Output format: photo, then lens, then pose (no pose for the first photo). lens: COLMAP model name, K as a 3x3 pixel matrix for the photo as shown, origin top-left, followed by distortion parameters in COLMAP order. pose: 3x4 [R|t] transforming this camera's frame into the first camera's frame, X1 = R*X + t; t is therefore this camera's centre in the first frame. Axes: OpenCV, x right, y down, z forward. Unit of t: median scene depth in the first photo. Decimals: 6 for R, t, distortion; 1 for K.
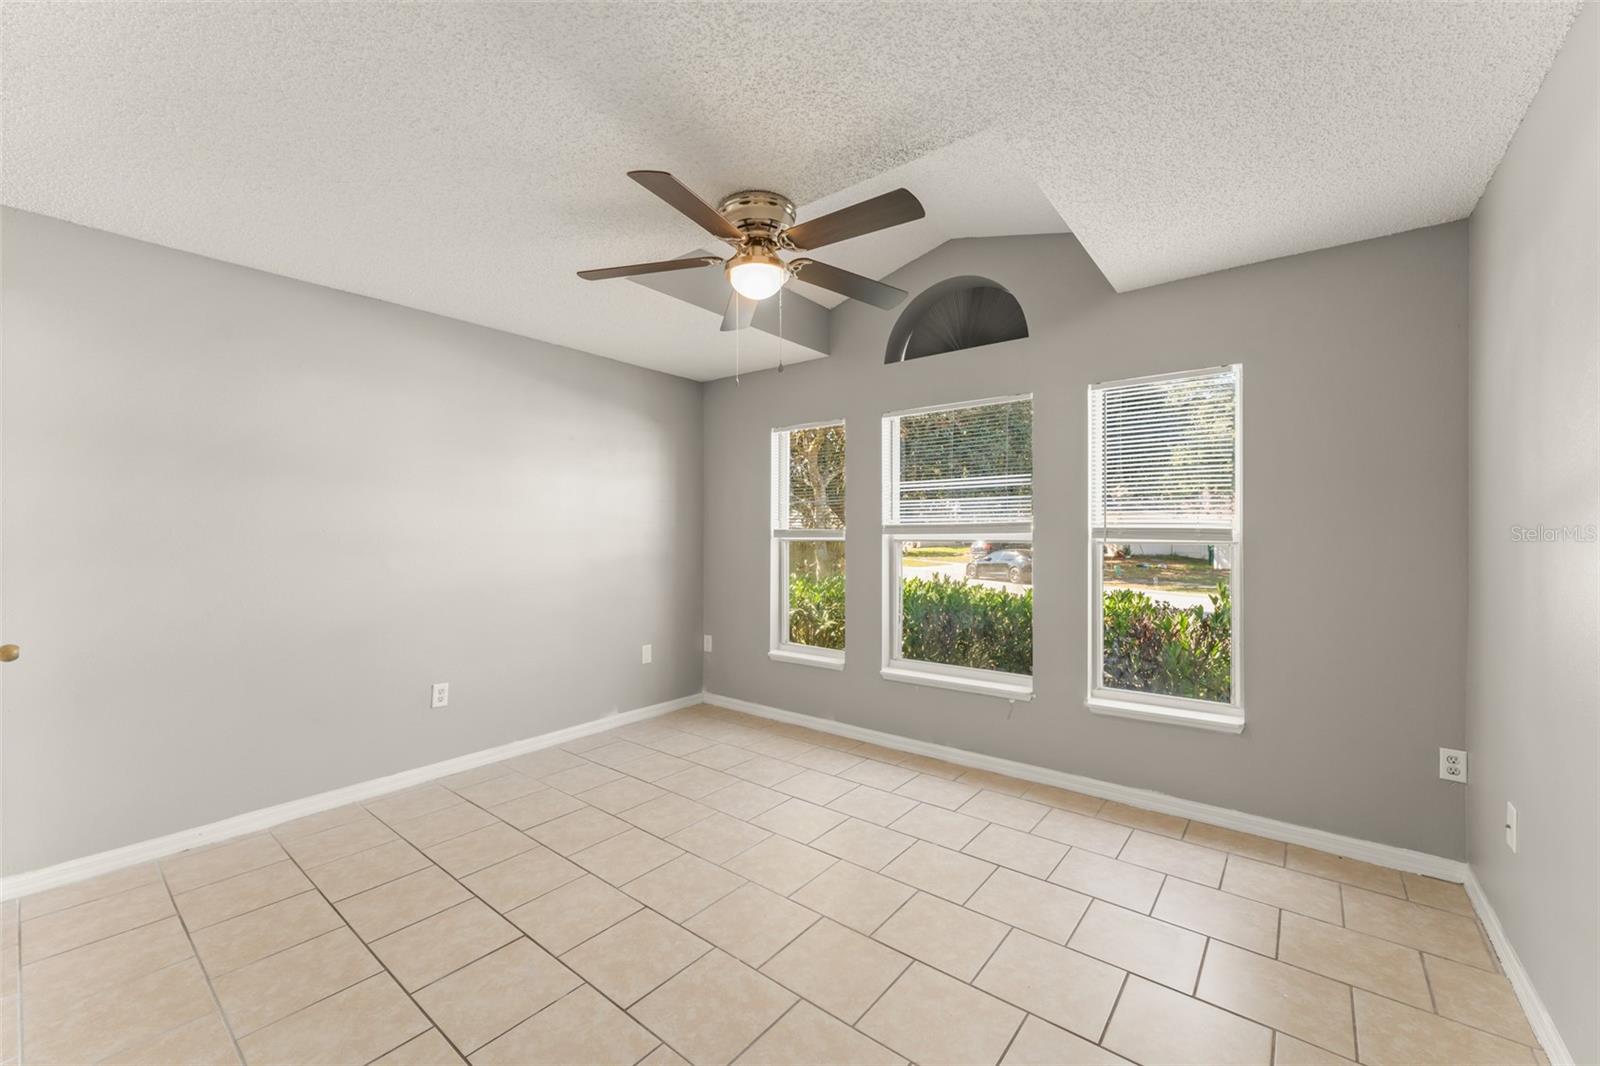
lens RADIAL K [[637.7, 0, 793.0], [0, 637.7, 528.7], [0, 0, 1]] dist [0.001214, -0.001018]
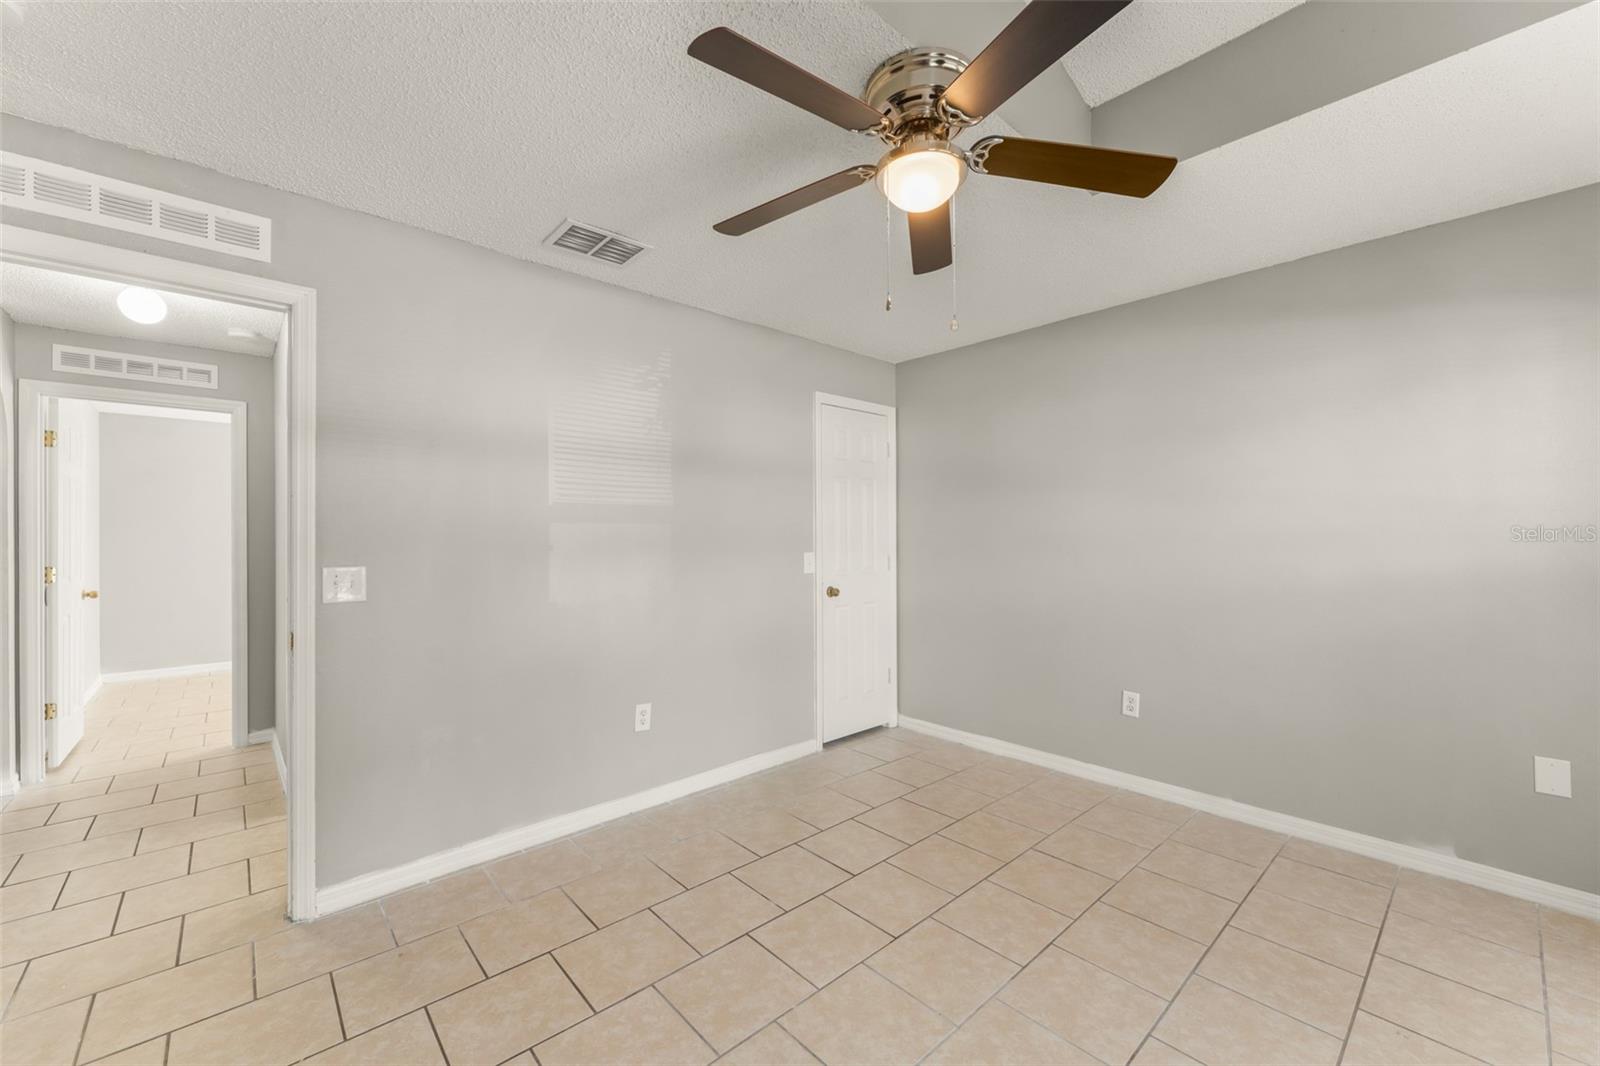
lens RADIAL K [[637.7, 0, 796.2], [0, 637.7, 533.0], [0, 0, 1]] dist [0.001214, -0.001018]
pose [[-0.159168, -0.001738, -0.987250, 0.498386], [0.010681, 0.999937, -0.003482, 0.004759], [0.987194, -0.011099, -0.159139, 0.712080]]
